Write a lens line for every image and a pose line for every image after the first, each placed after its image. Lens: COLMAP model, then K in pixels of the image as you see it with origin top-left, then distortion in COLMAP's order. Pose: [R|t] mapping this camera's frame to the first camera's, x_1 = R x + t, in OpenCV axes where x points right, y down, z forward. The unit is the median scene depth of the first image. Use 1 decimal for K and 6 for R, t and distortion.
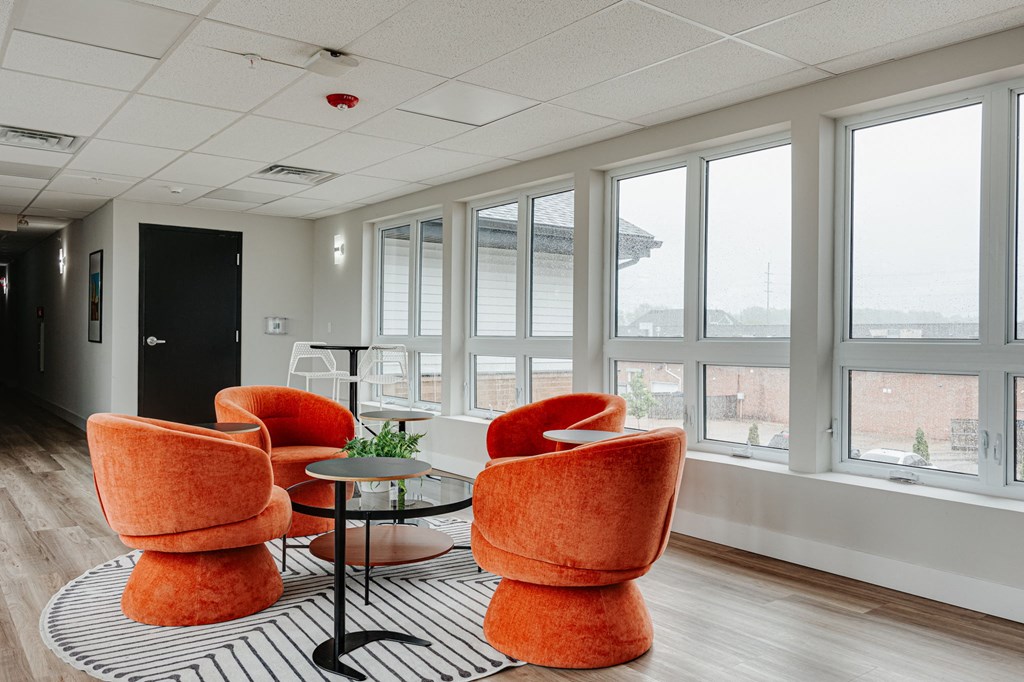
lens RADIAL K [[804.9, 0, 515.0], [0, 804.9, 336.6], [0, 0, 1]] dist [-0.013657, -0.029317]
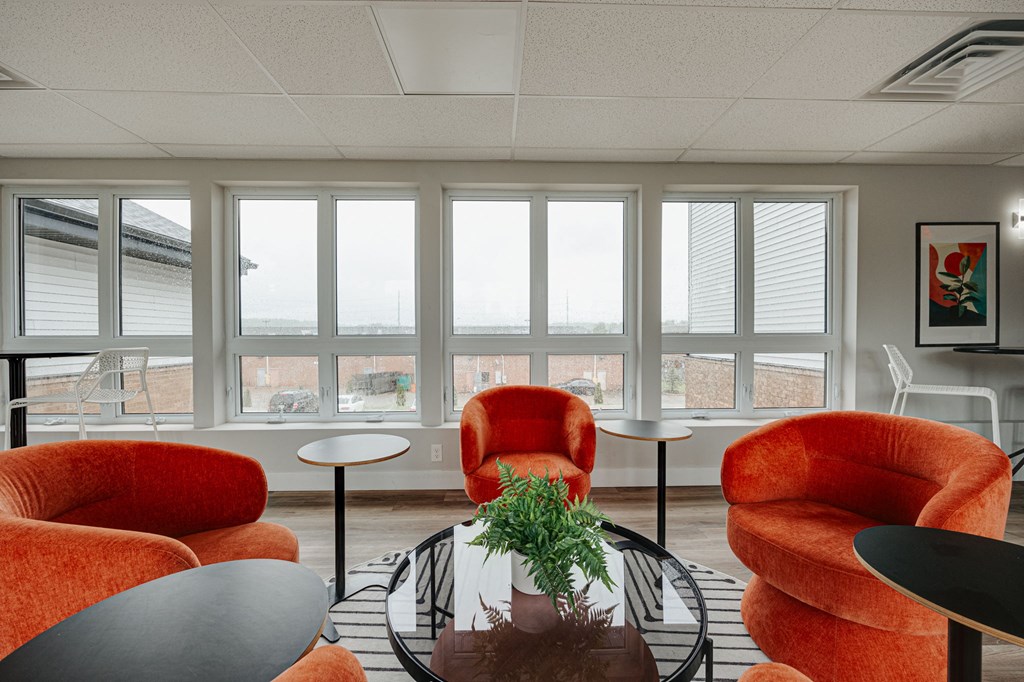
lens RADIAL K [[477.9, 0, 514.3], [0, 477.9, 345.4], [0, 0, 1]] dist [0.002656, 0.000167]
pose [[0.571729, -0.026093, 0.820028, -0.234242], [0.006478, 0.999607, 0.027290, -0.001529], [-0.820417, -0.010291, 0.571673, 0.319828]]
